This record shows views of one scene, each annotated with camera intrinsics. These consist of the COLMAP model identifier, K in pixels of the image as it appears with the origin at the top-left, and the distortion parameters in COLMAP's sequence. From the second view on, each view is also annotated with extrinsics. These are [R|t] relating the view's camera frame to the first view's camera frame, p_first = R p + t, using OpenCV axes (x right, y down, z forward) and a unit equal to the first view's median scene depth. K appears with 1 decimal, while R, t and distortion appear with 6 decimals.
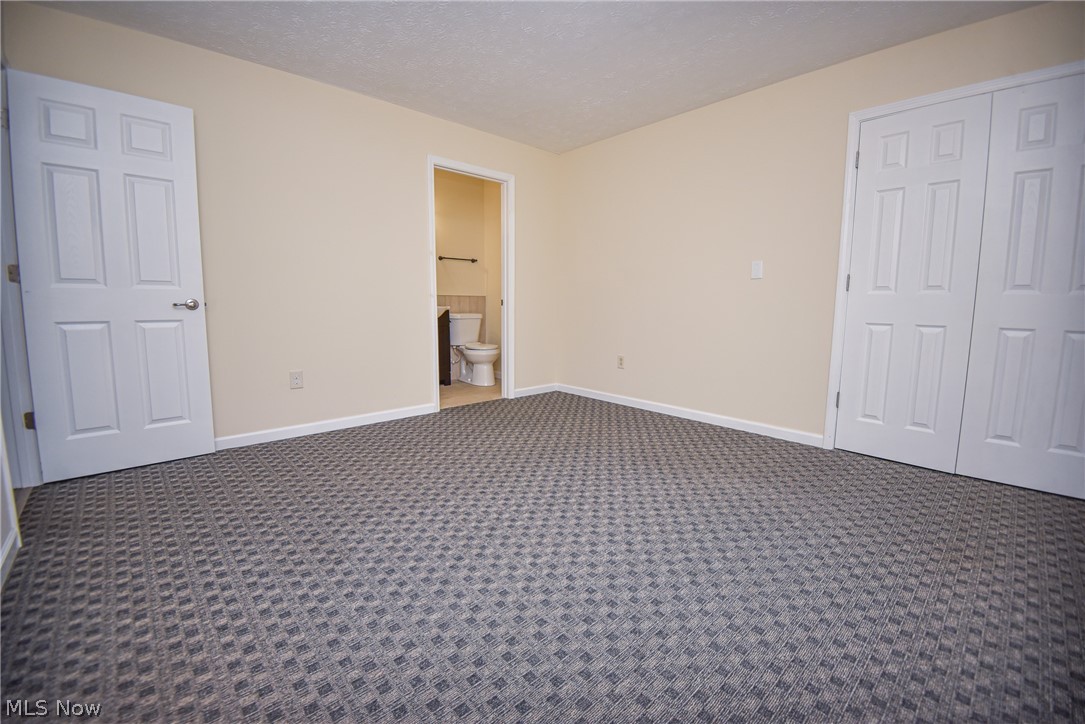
lens RADIAL K [[476.1, 0, 540.2], [0, 476.1, 356.5], [0, 0, 1]] dist [0.002413, -0.022872]
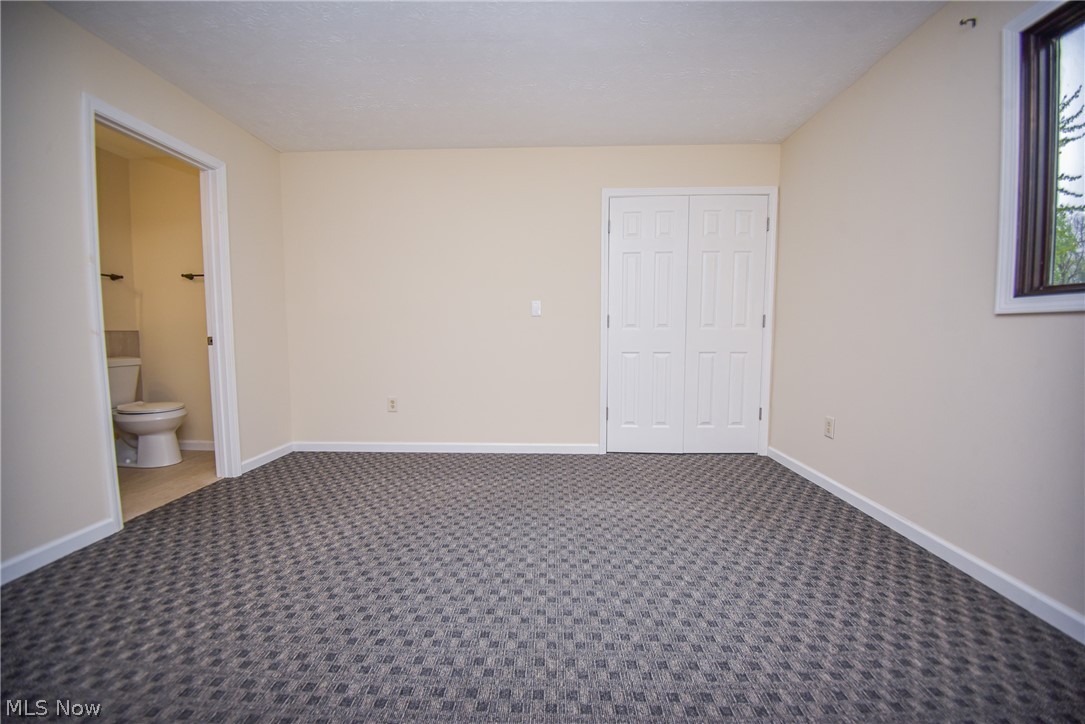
lens RADIAL K [[422.3, 0, 554.4], [0, 422.3, 362.6], [0, 0, 1]] dist [0.003051, -0.018439]
pose [[0.675972, -0.059382, 0.734531, -0.332775], [0.089855, 0.995952, -0.002176, -0.062615], [-0.731429, 0.067472, 0.678572, 0.392357]]
